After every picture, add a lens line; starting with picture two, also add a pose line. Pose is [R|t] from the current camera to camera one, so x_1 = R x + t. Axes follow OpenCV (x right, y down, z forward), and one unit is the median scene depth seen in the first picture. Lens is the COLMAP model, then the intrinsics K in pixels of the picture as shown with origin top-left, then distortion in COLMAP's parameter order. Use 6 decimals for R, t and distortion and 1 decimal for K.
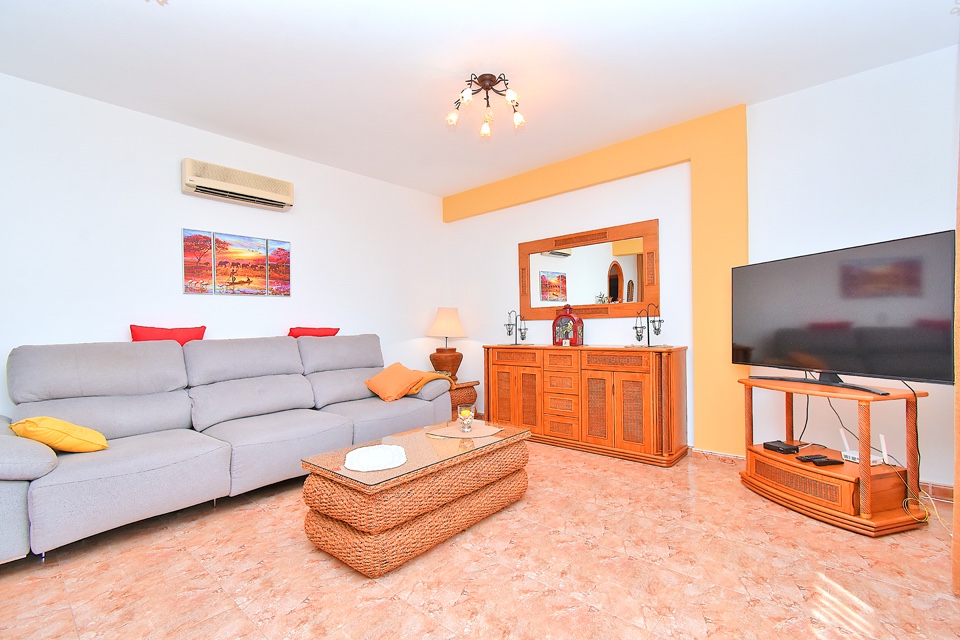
lens RADIAL K [[433.6, 0, 478.4], [0, 433.6, 308.9], [0, 0, 1]] dist [-0.000282, -0.000066]
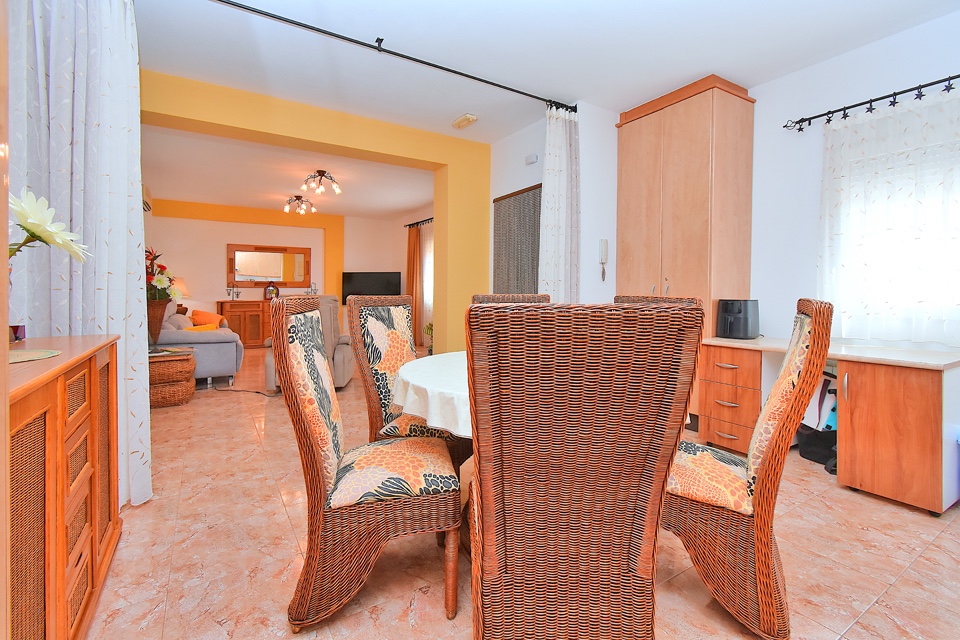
lens RADIAL K [[433.6, 0, 478.4], [0, 433.6, 308.9], [0, 0, 1]] dist [-0.000282, -0.000066]
pose [[0.290521, -0.015763, 0.956739, -1.633040], [-0.054553, 0.997965, 0.033008, 0.001780], [-0.955312, -0.061783, 0.289069, -0.609540]]
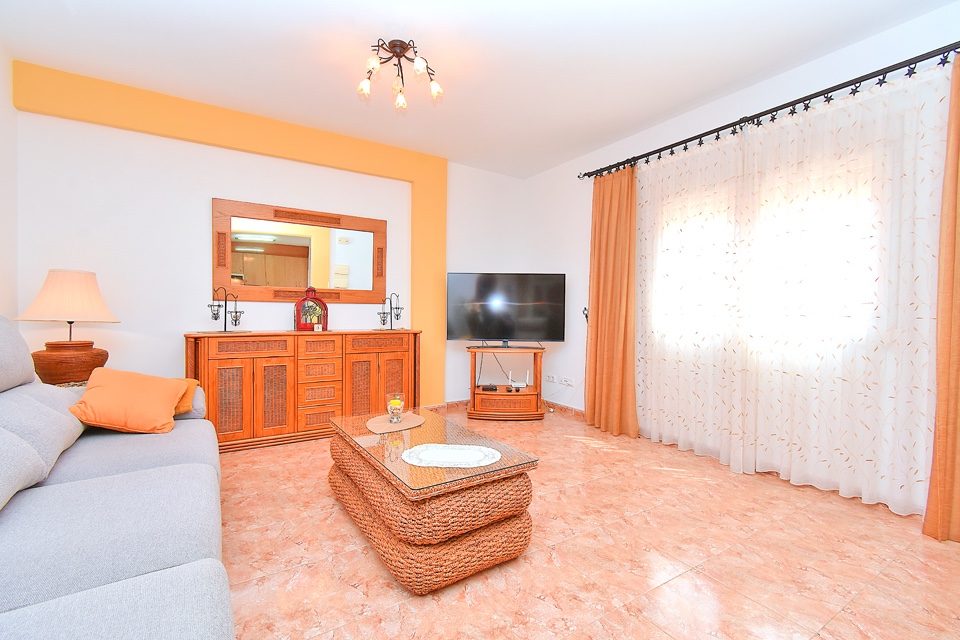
lens RADIAL K [[434.7, 0, 480.0], [0, 434.7, 320.0], [0, 0, 1]] dist [-0.000897, -0.000139]
pose [[0.258199, 0.000352, 0.966092, -0.655577], [-0.061630, 0.997969, 0.016108, 0.025565], [-0.964124, -0.063699, 0.257696, 0.444618]]
